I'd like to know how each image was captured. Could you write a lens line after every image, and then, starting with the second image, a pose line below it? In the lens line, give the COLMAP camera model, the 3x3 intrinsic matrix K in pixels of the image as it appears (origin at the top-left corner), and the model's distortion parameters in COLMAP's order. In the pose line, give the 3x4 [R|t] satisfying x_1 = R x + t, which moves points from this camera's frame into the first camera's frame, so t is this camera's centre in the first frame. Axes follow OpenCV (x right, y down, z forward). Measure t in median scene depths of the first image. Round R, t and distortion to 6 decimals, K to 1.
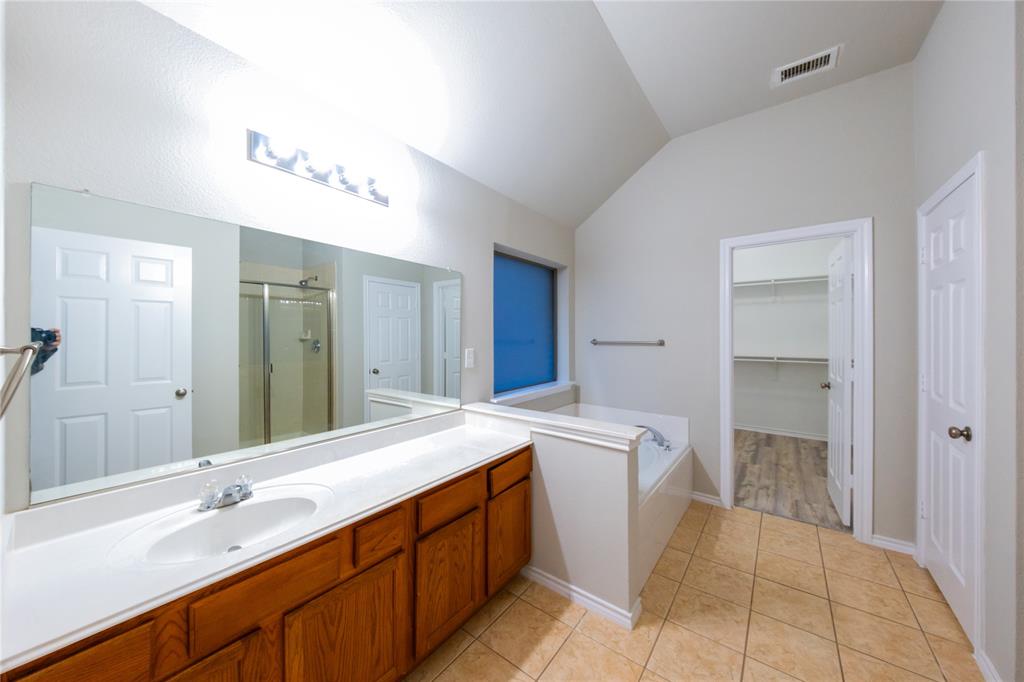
lens RADIAL K [[349.6, 0, 510.8], [0, 349.6, 336.6], [0, 0, 1]] dist [0.024004, -0.010898]
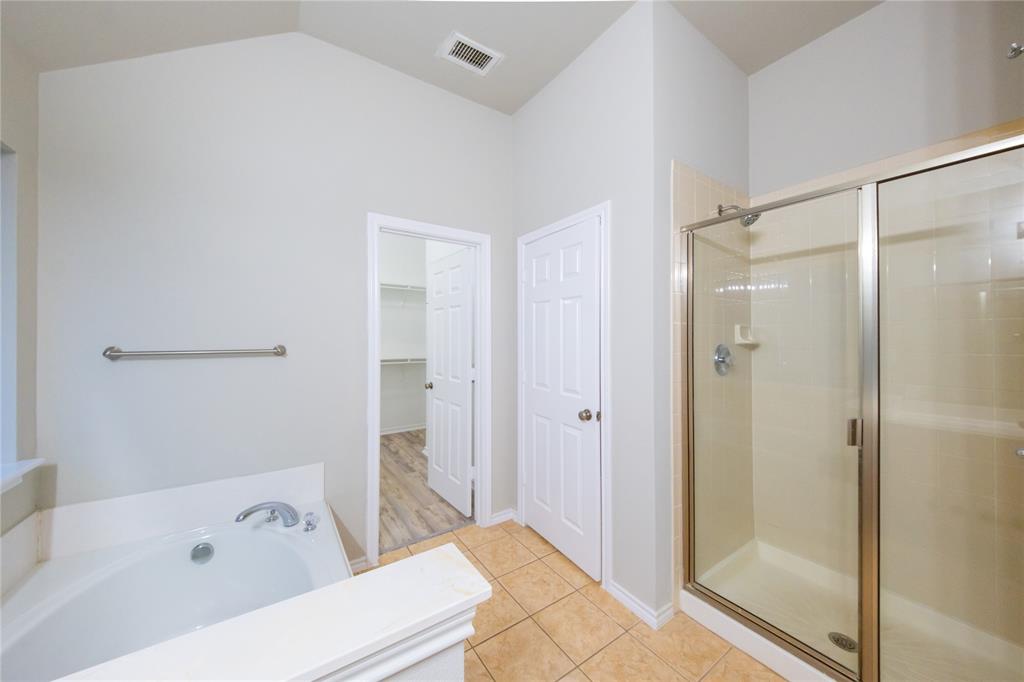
lens RADIAL K [[349.6, 0, 510.8], [0, 349.6, 336.6], [0, 0, 1]] dist [0.024004, -0.010898]
pose [[0.328492, 0.007130, 0.944480, -0.016279], [0.000902, 0.999969, -0.007863, -0.002163], [-0.944506, 0.003435, 0.328475, 0.497670]]
